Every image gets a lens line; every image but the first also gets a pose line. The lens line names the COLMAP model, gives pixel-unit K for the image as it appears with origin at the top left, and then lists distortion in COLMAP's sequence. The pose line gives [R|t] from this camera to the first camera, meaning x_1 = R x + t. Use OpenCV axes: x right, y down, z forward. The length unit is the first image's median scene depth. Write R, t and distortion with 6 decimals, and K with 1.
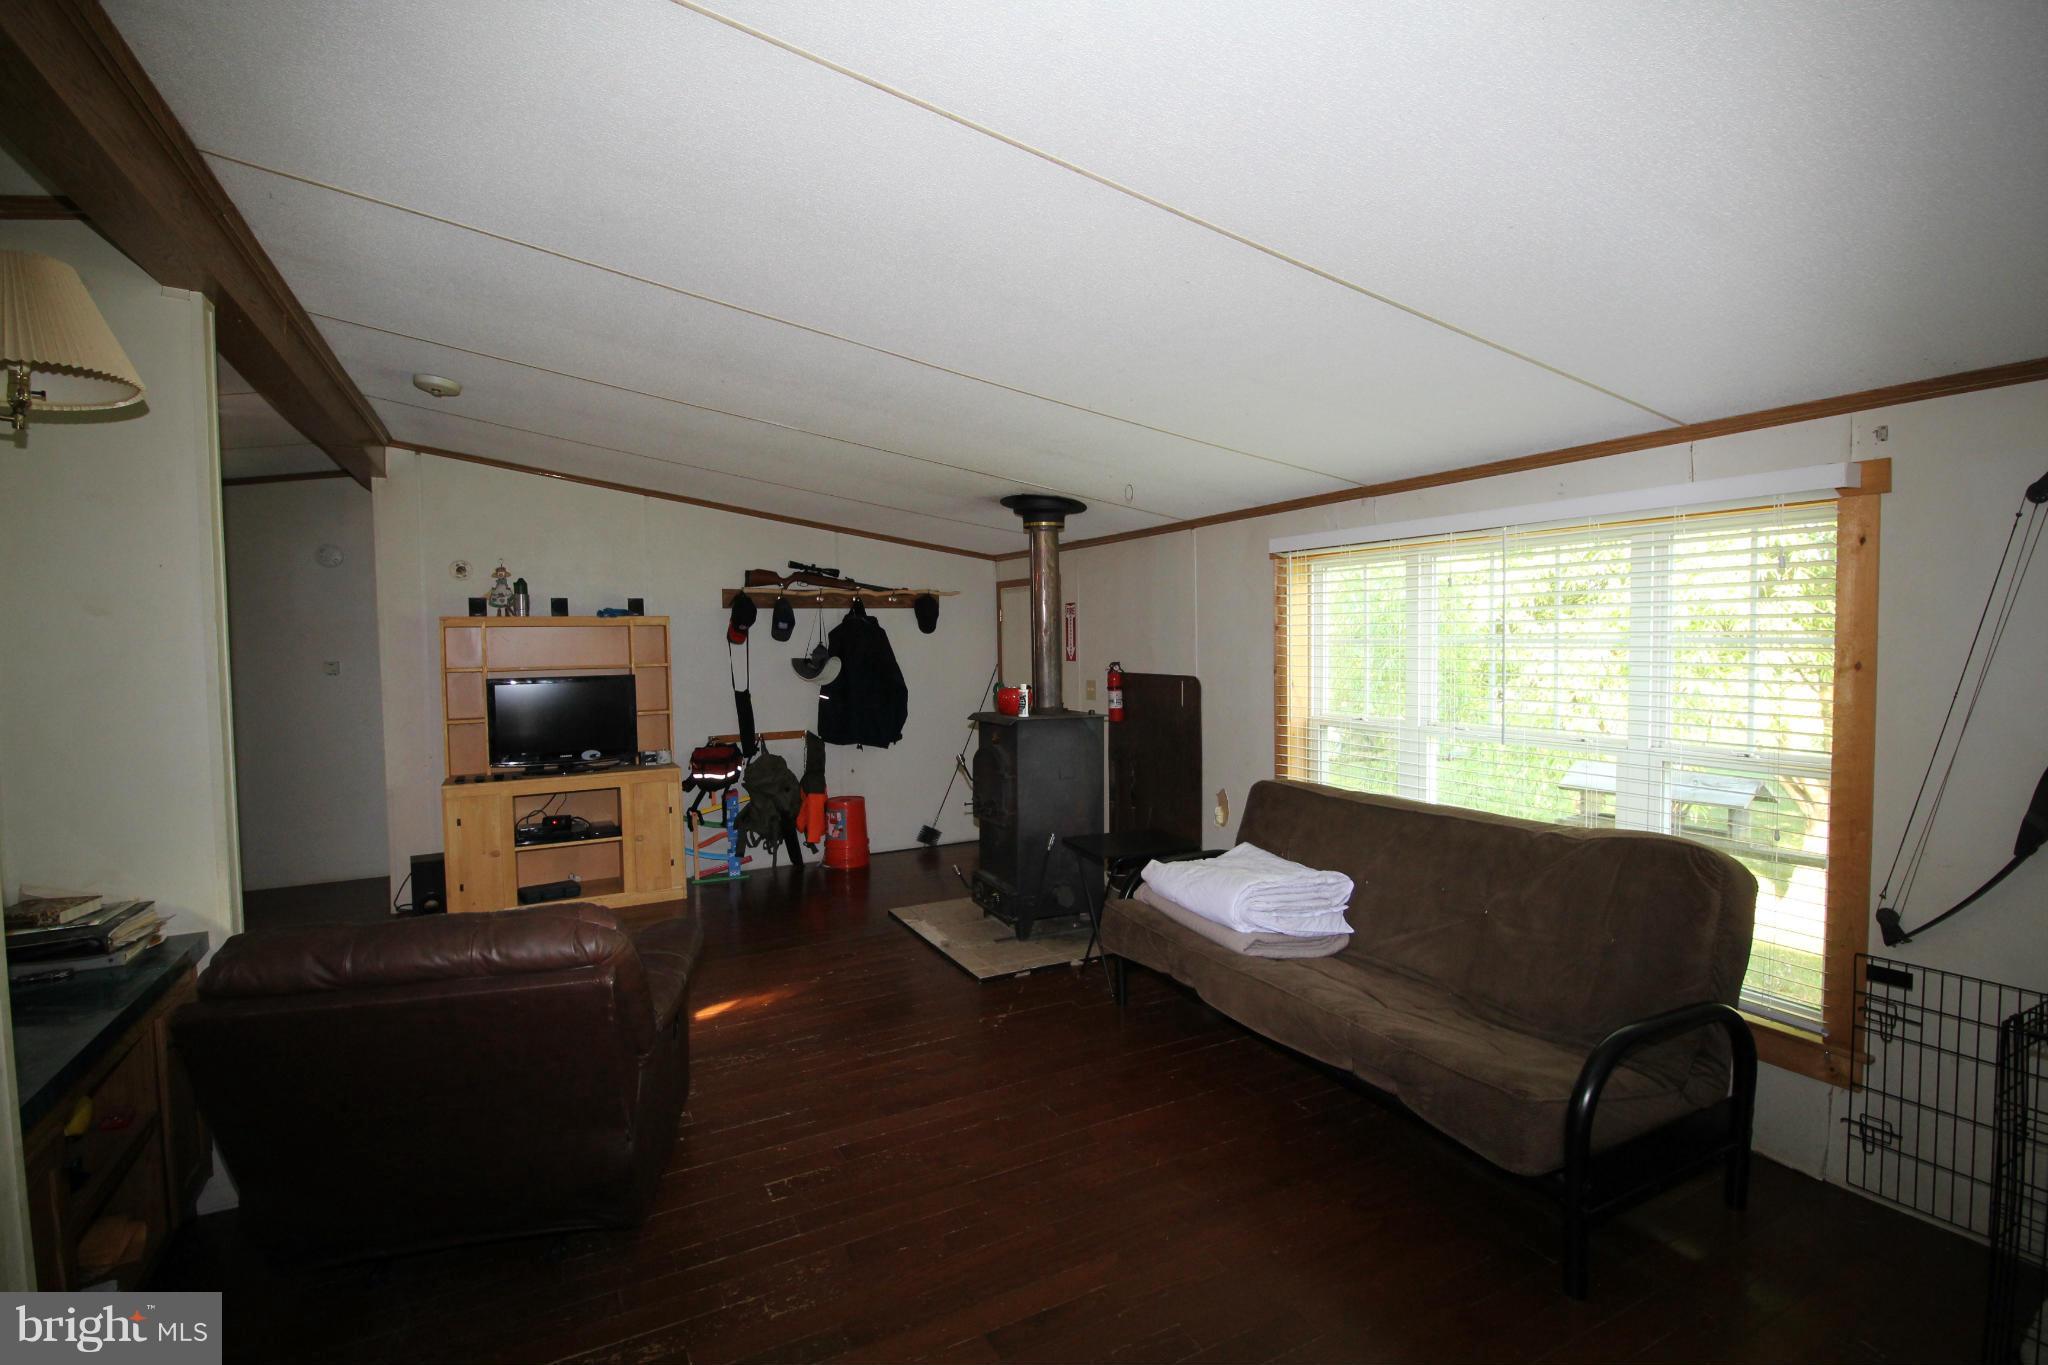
lens RADIAL K [[948.0, 0, 1026.7], [0, 948.0, 682.8], [0, 0, 1]] dist [-0.018484, -0.004725]
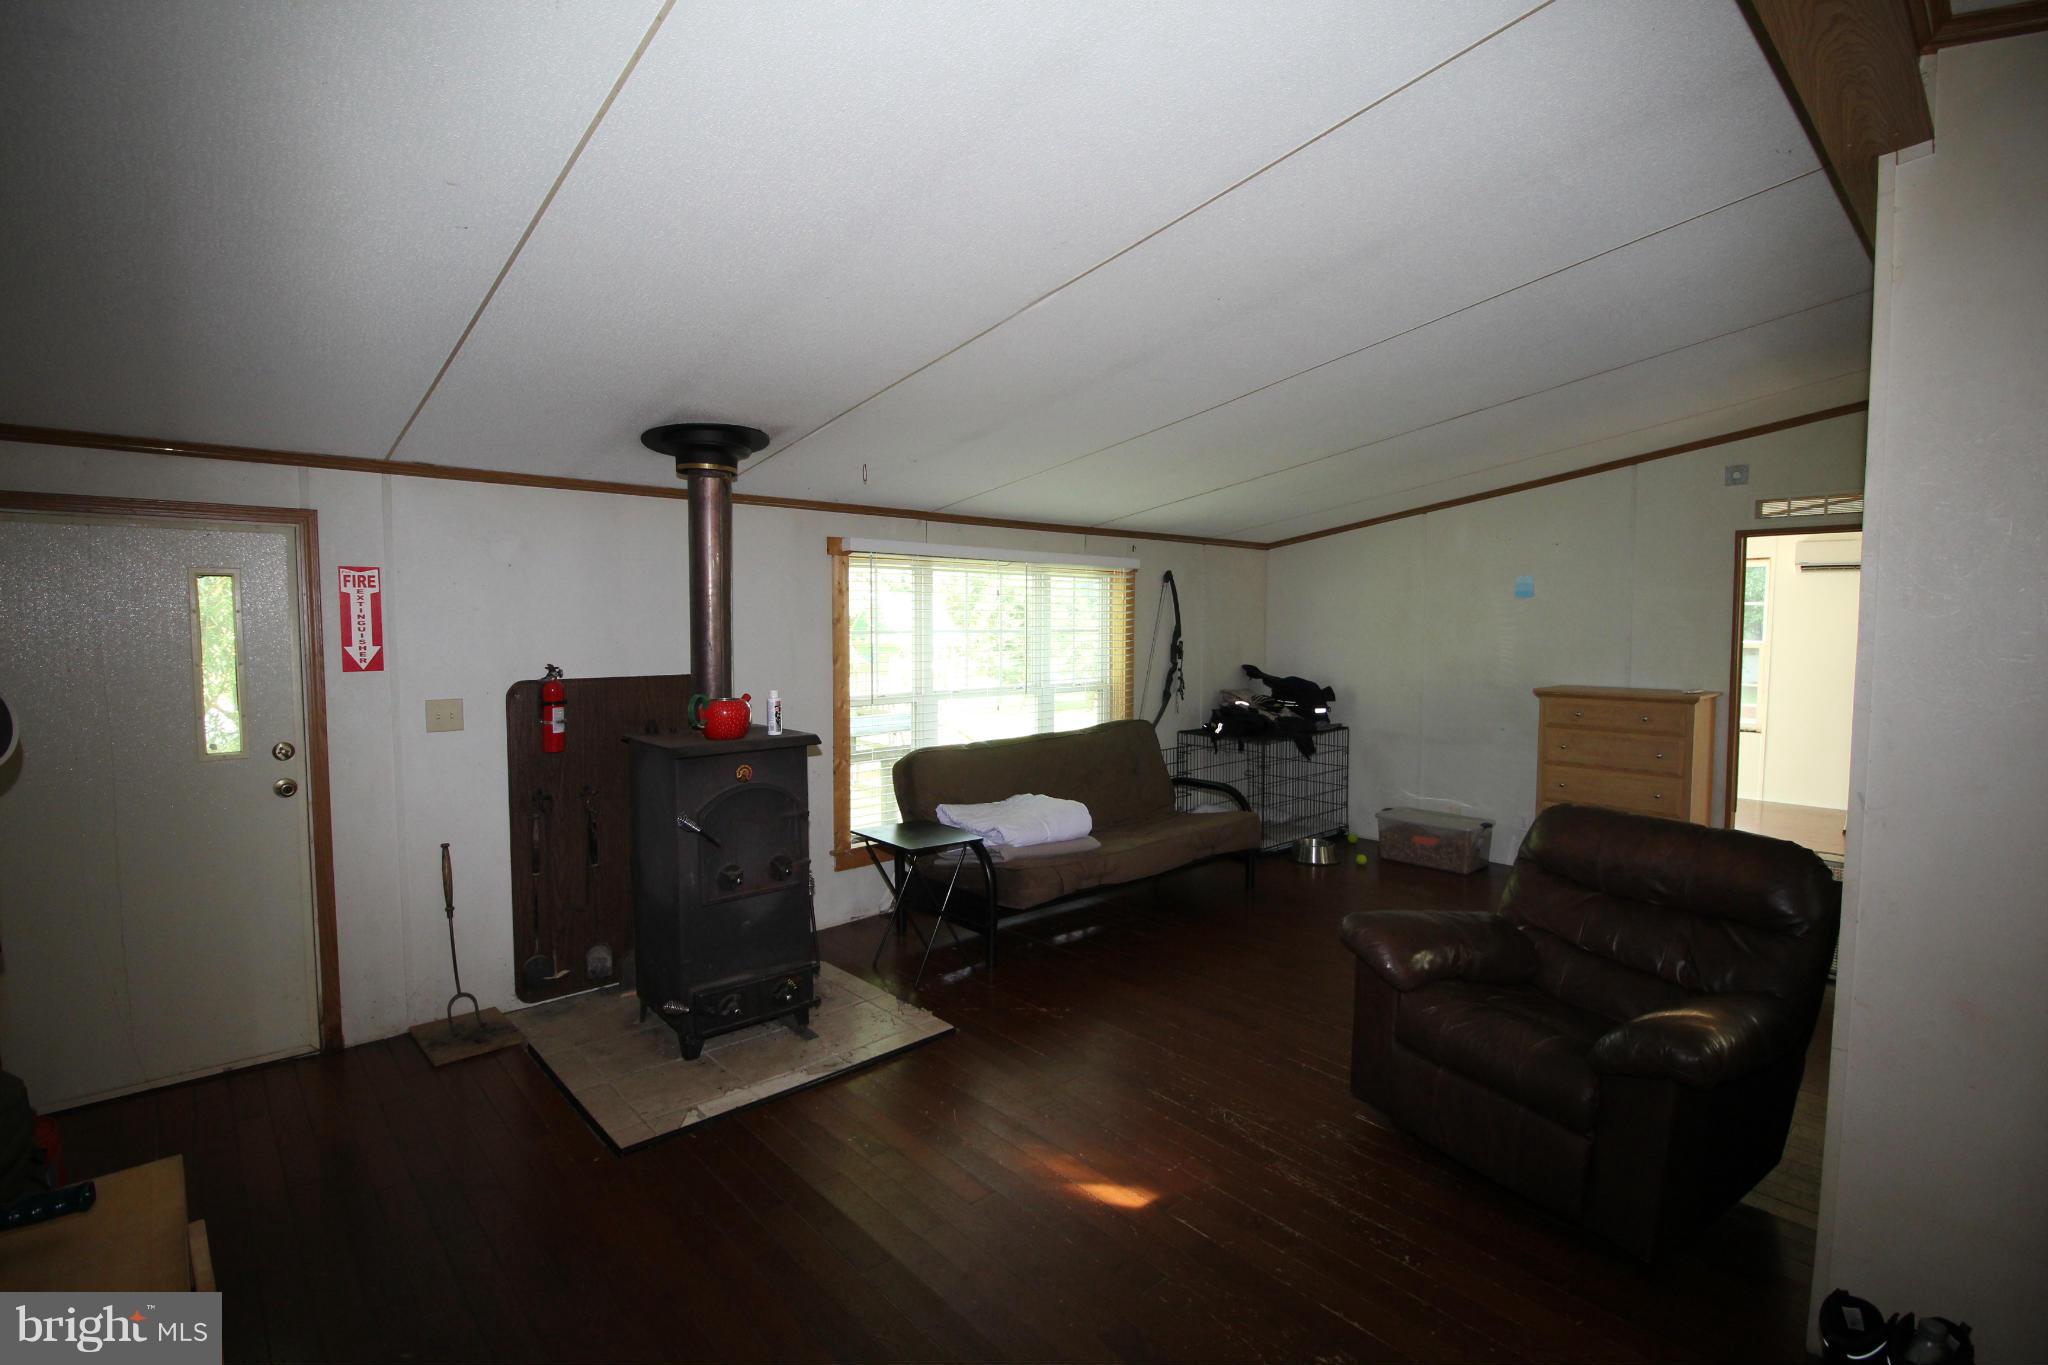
lens RADIAL K [[948.0, 0, 1026.6], [0, 948.0, 685.1], [0, 0, 1]] dist [-0.018484, -0.004725]
pose [[-0.269940, -0.028103, 0.962467, -0.744788], [0.069113, 0.996430, 0.048478, -0.018722], [-0.960393, 0.079605, -0.267034, 0.985779]]
